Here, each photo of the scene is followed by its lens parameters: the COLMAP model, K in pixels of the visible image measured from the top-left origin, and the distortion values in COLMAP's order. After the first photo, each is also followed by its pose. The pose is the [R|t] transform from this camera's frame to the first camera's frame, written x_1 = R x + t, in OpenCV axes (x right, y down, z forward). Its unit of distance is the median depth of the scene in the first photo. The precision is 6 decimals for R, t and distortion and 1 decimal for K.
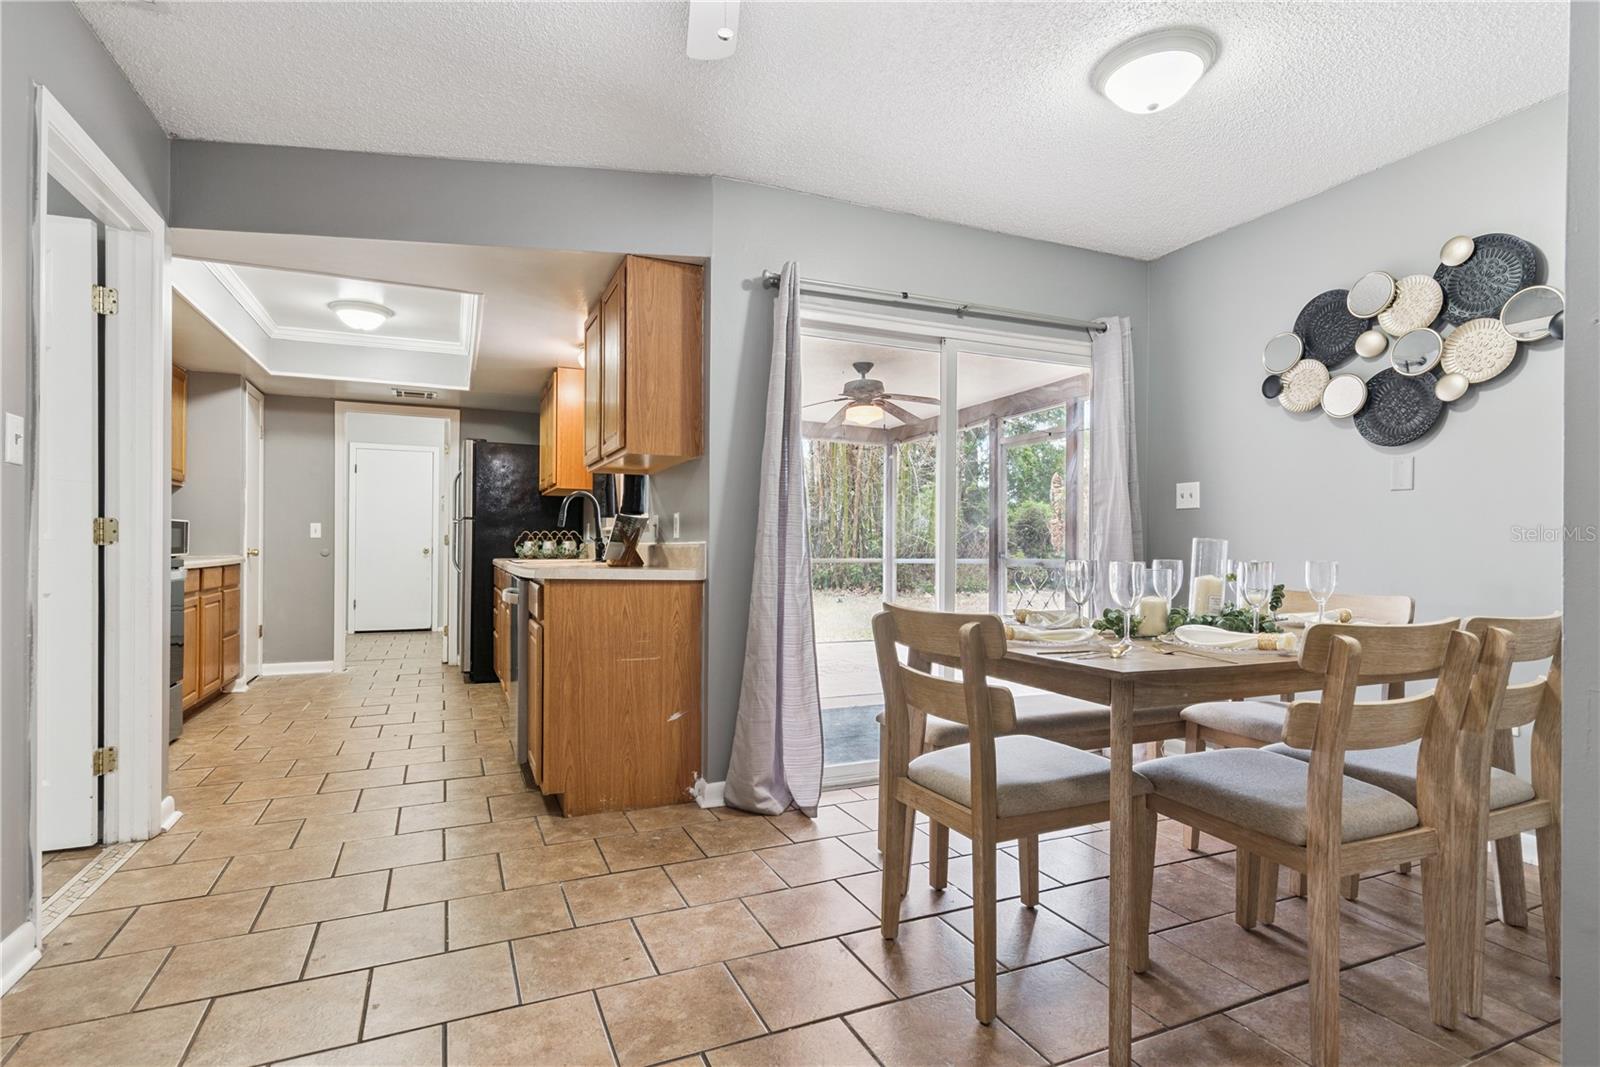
lens RADIAL K [[760.3, 0, 798.4], [0, 760.3, 541.7], [0, 0, 1]] dist [0.002987, -0.000072]
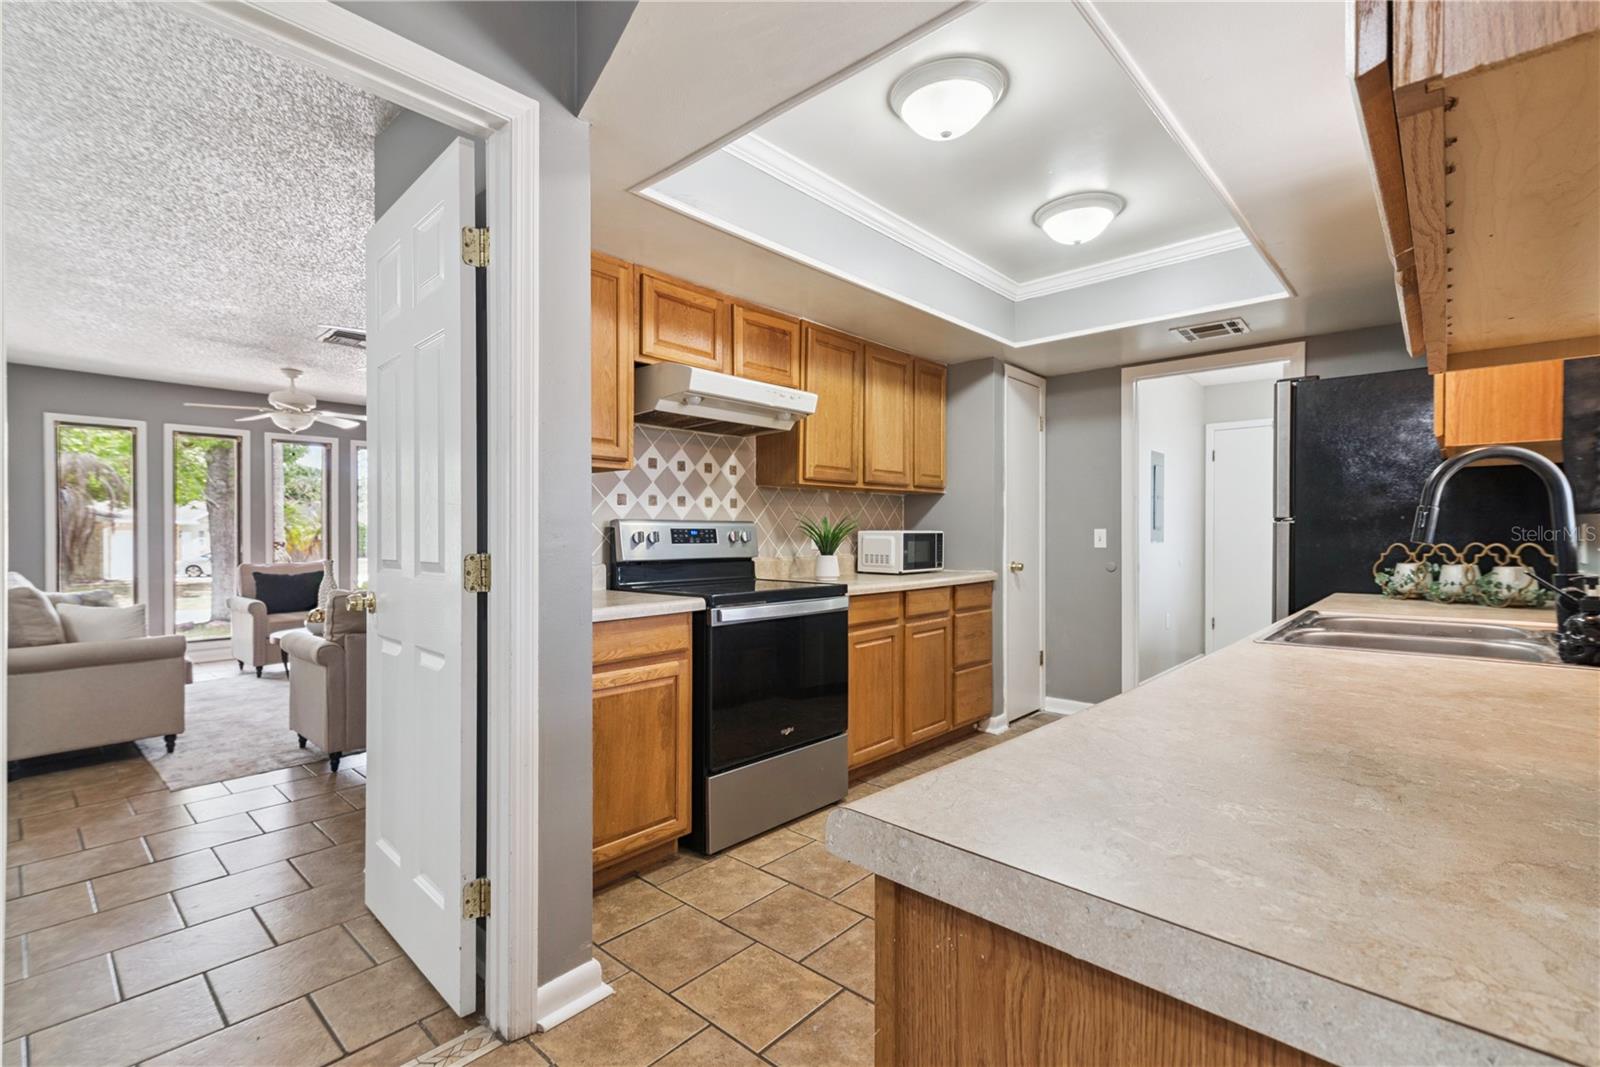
lens RADIAL K [[716.8, 0, 797.8], [0, 716.8, 534.0], [0, 0, 1]] dist [0.001877, 0.000247]
pose [[0.396285, -0.005592, -0.918110, -0.084812], [0.004690, 0.999981, -0.004067, -0.019603], [0.918115, -0.002694, 0.396304, 0.457893]]
